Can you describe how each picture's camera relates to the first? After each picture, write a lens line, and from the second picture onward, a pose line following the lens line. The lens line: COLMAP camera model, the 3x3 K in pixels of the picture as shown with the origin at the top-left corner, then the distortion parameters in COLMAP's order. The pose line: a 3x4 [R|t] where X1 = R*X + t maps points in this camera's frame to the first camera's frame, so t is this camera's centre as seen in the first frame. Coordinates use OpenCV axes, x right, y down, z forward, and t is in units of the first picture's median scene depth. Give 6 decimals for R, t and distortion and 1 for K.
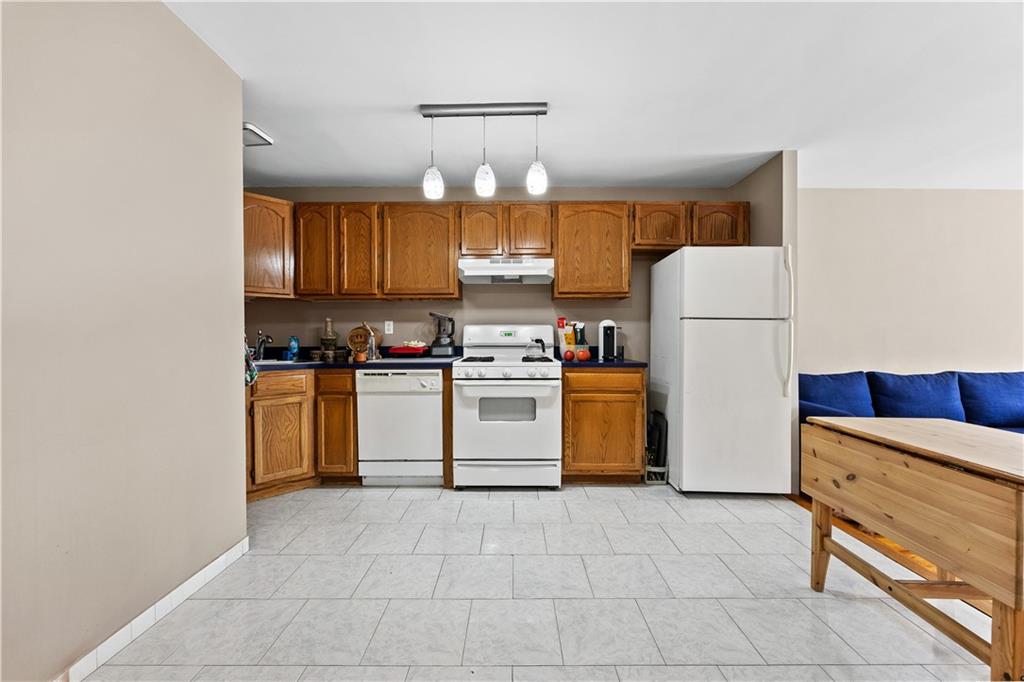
lens RADIAL K [[393.9, 0, 512.0], [0, 393.9, 341.0], [0, 0, 1]] dist [0.001198, 0.000170]
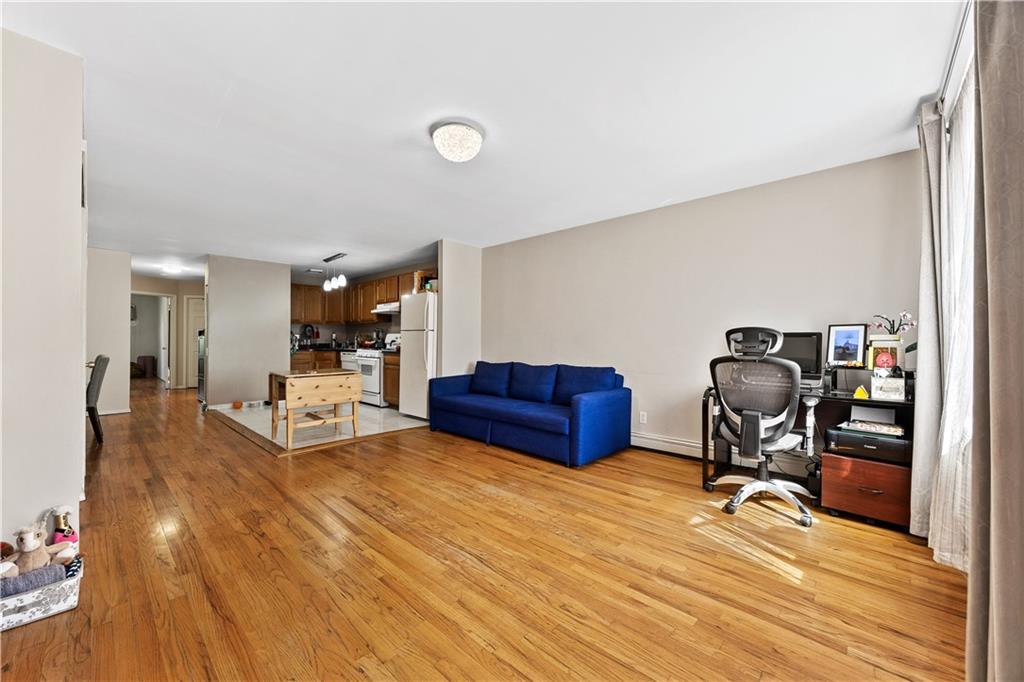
lens RADIAL K [[393.9, 0, 512.0], [0, 393.9, 341.0], [0, 0, 1]] dist [0.001198, 0.000170]
pose [[0.738626, 0.002830, -0.674110, 2.158055], [-0.013127, 0.999862, -0.010185, 0.011919], [0.673988, 0.016372, 0.738561, -0.159161]]
